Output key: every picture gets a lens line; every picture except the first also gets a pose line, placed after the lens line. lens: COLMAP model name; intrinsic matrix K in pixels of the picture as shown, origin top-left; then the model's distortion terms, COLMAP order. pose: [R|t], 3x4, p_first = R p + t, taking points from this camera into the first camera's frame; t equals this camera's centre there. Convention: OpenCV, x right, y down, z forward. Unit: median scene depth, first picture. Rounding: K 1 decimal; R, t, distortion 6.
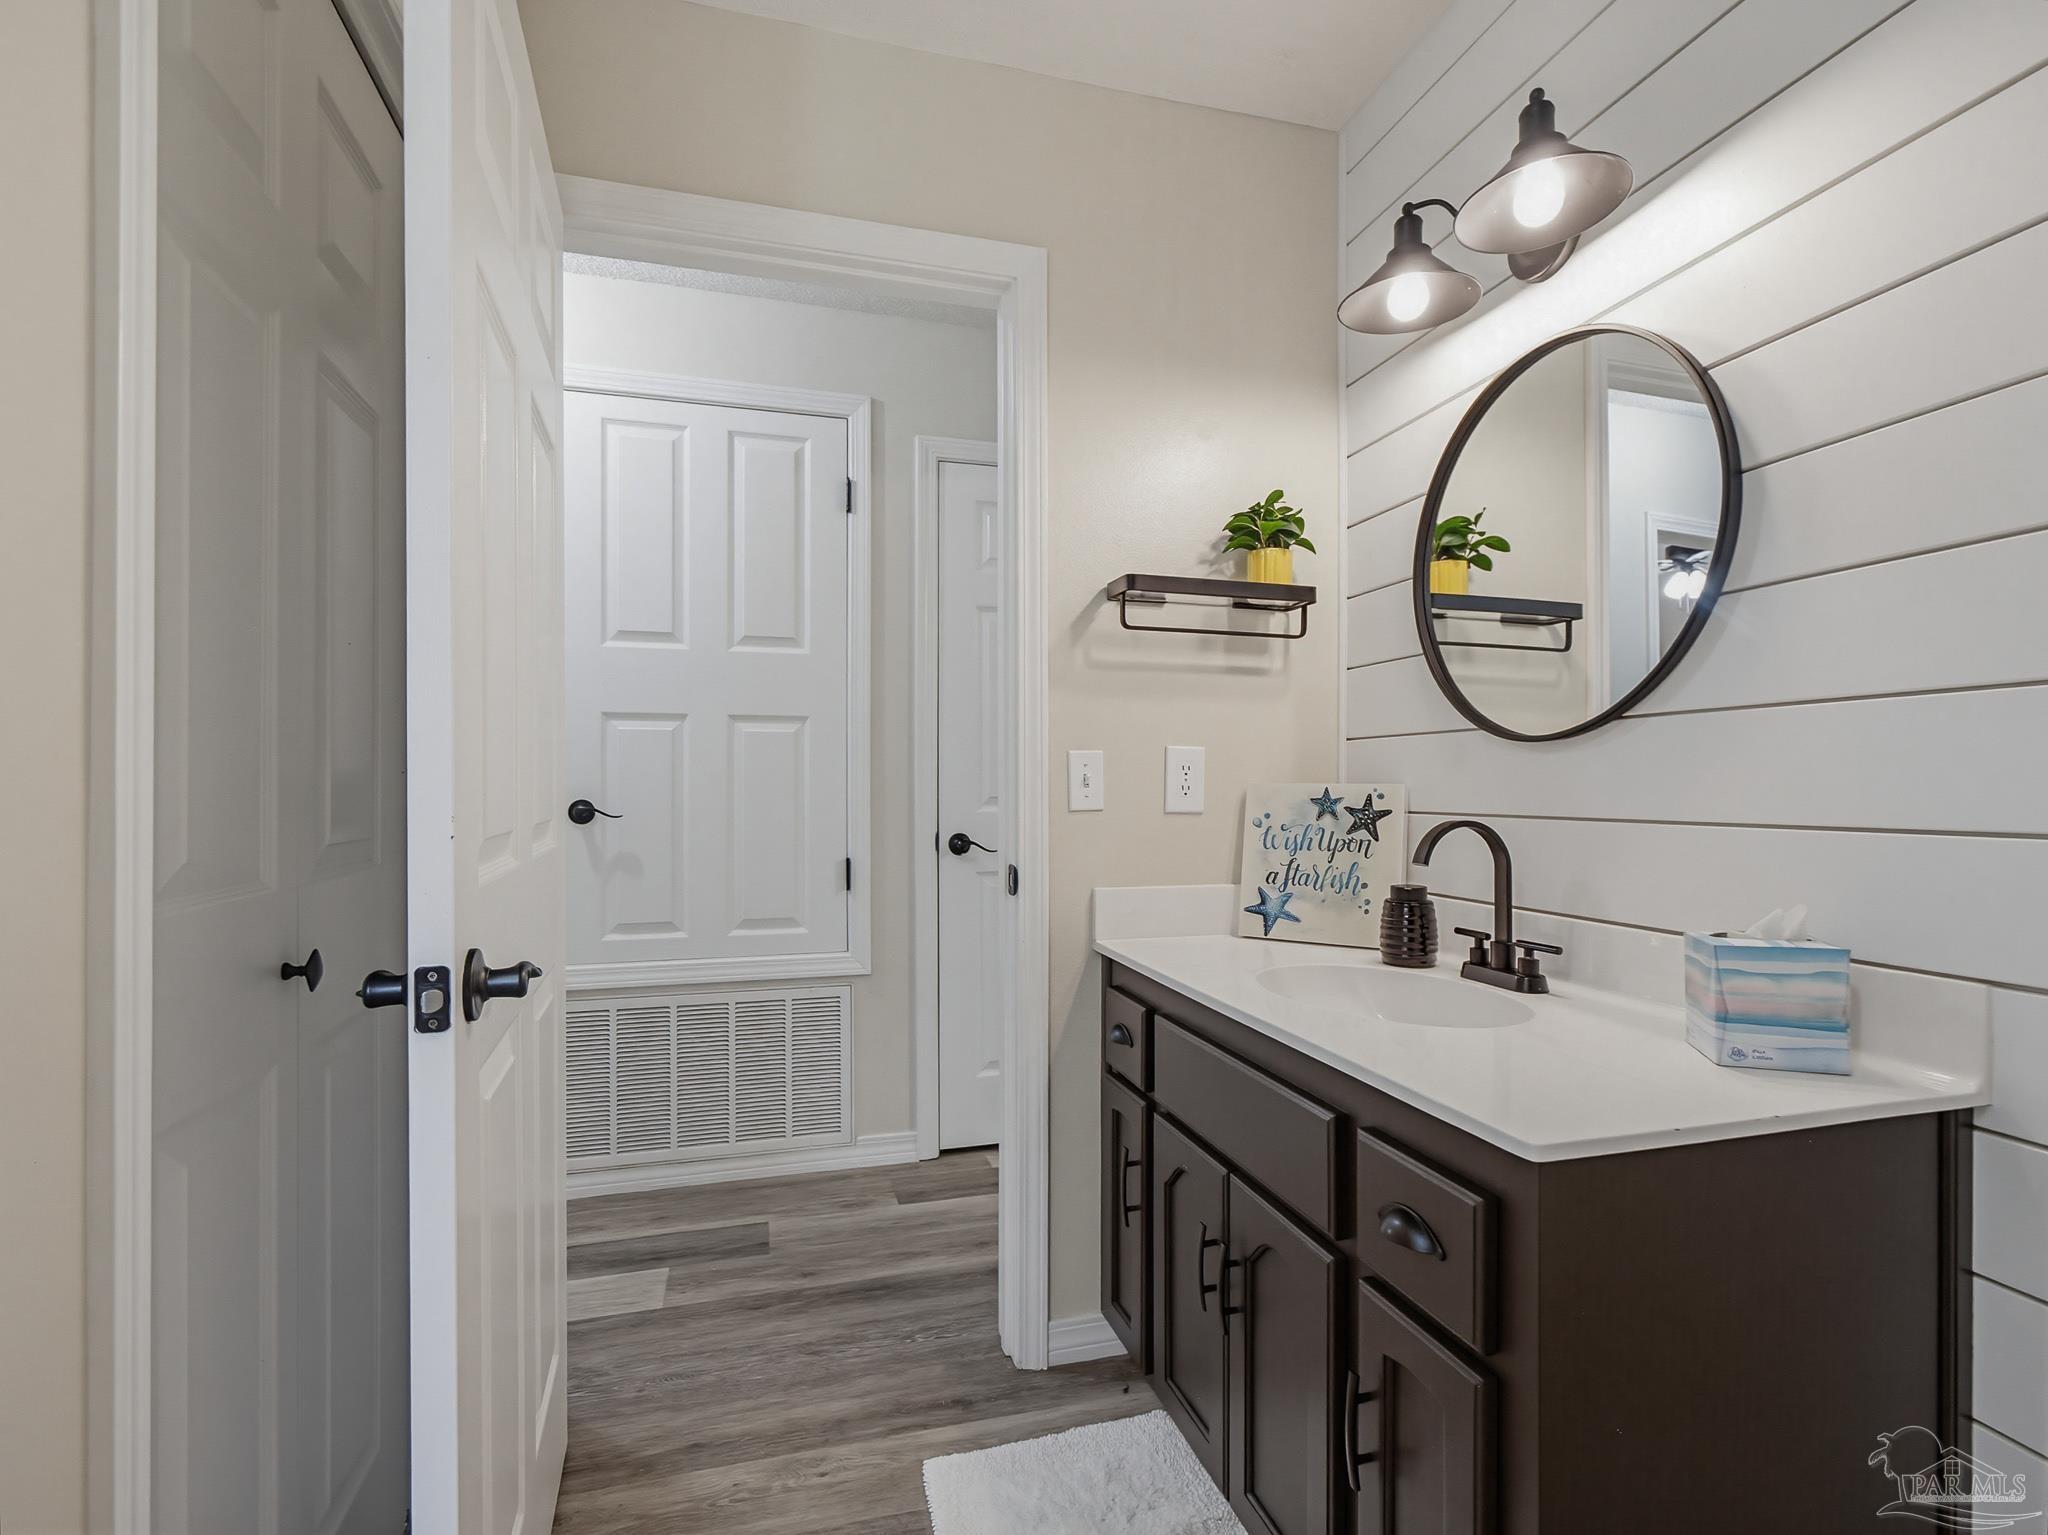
lens RADIAL K [[982.4, 0, 1030.5], [0, 982.4, 765.5], [0, 0, 1]] dist [-0.000941, 0.000073]
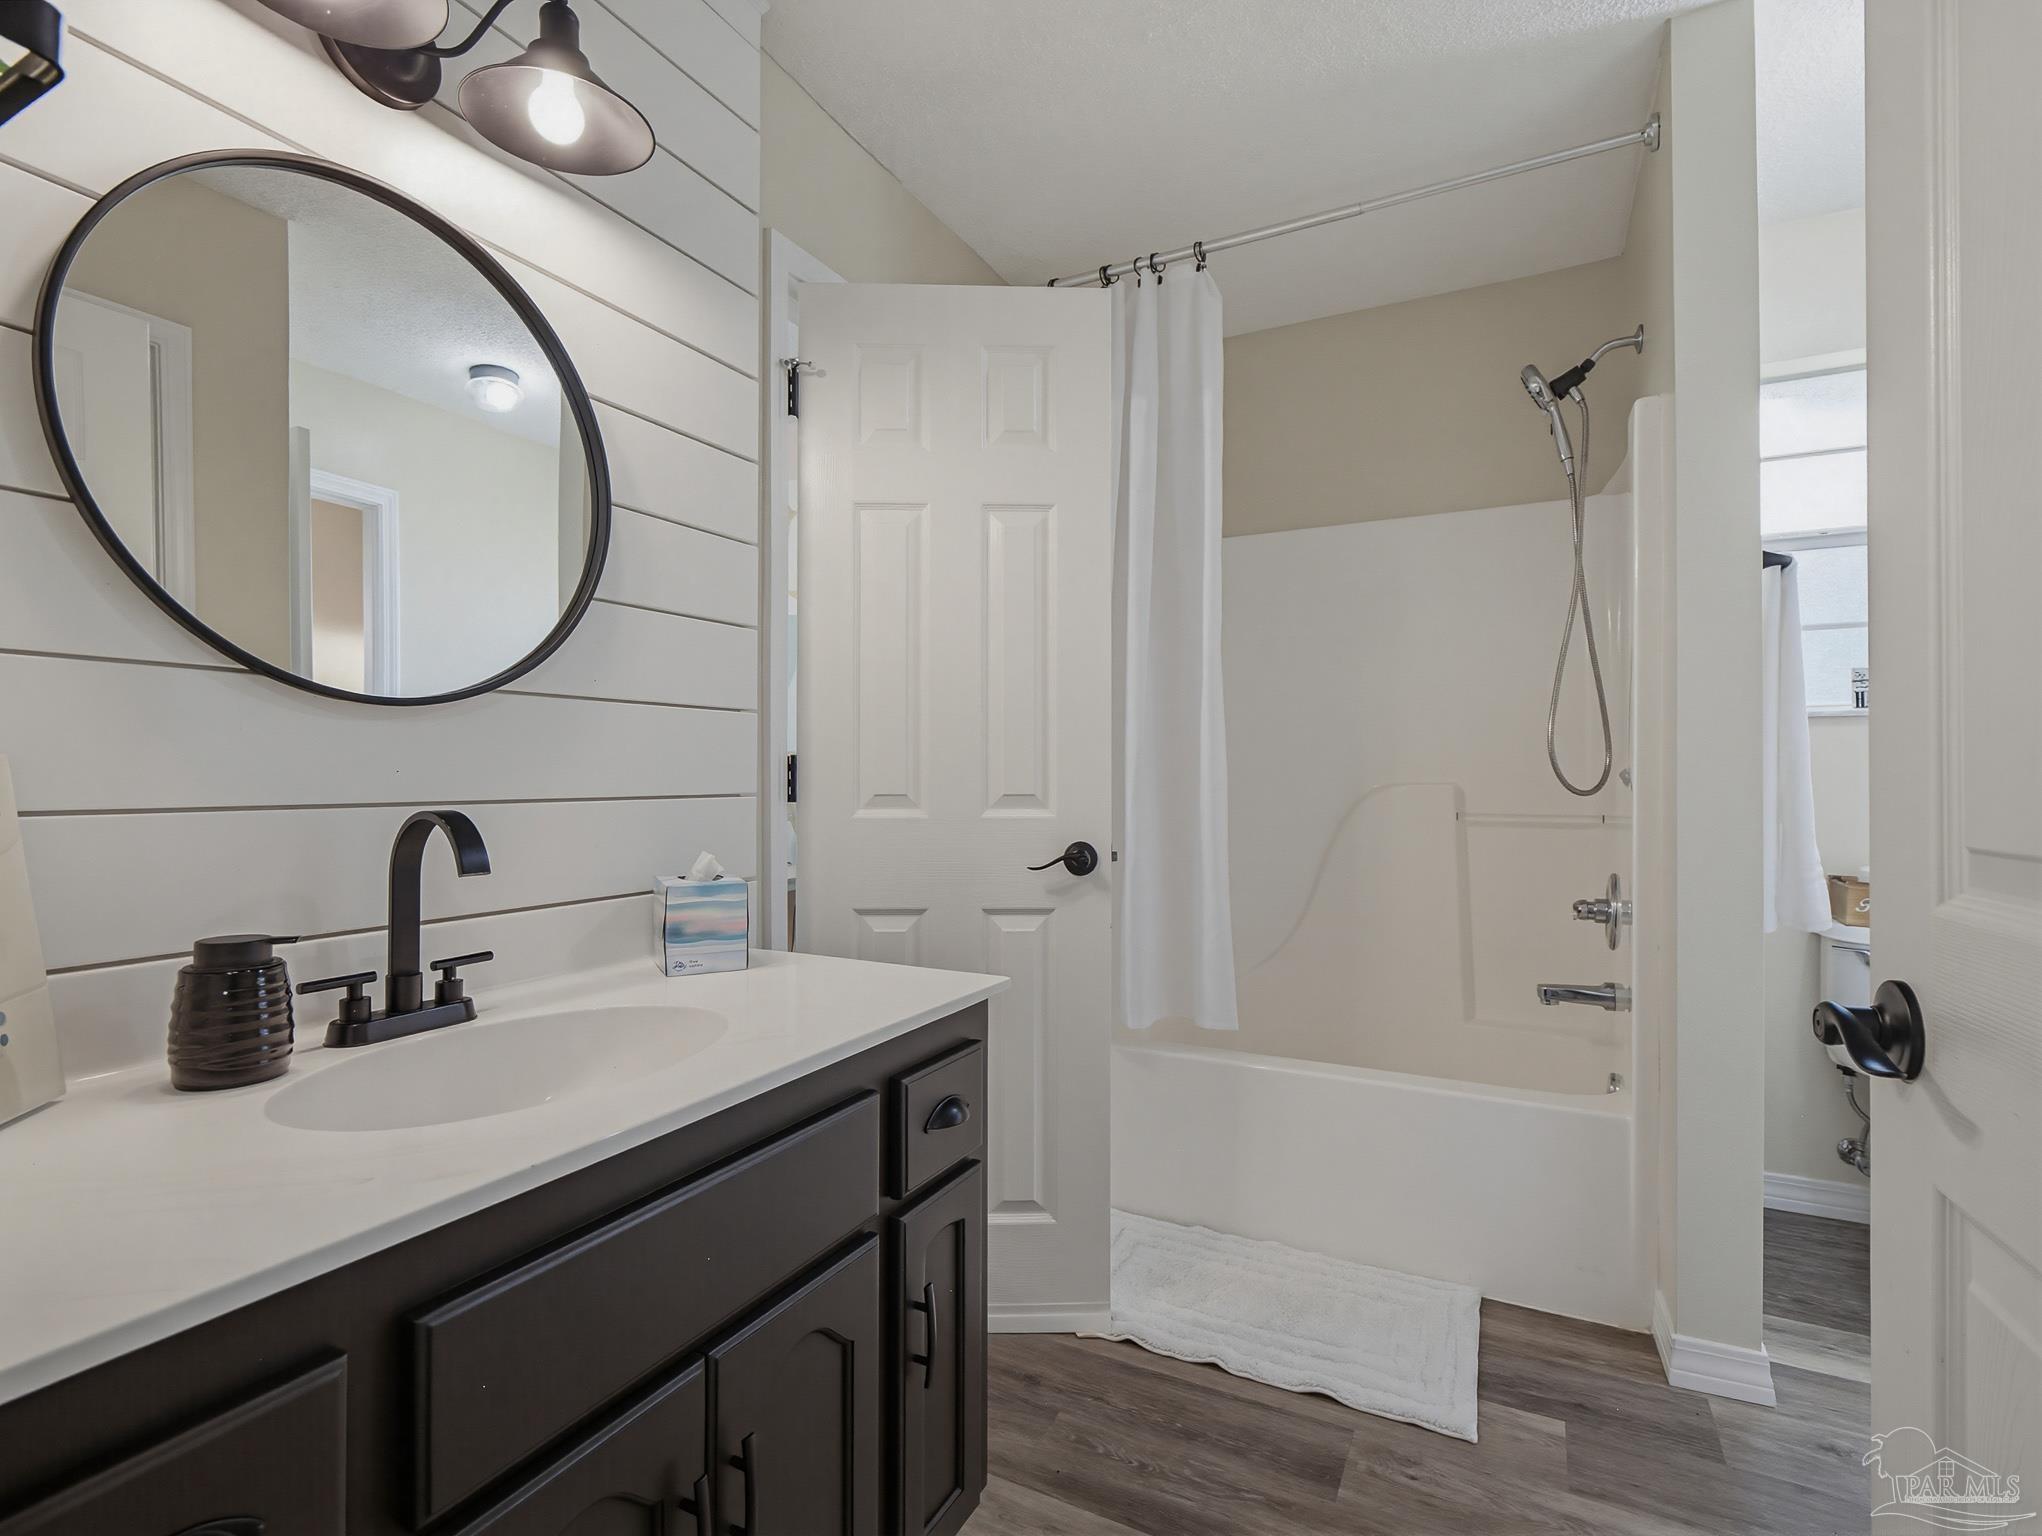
lens RADIAL K [[979.5, 0, 1027.5], [0, 979.5, 766.0], [0, 0, 1]] dist [-0.000941, 0.000073]
pose [[-0.735329, 0.001417, 0.677709, -0.369722], [-0.021295, 0.999456, -0.025195, 0.031627], [-0.677375, -0.032958, -0.734899, 1.239425]]
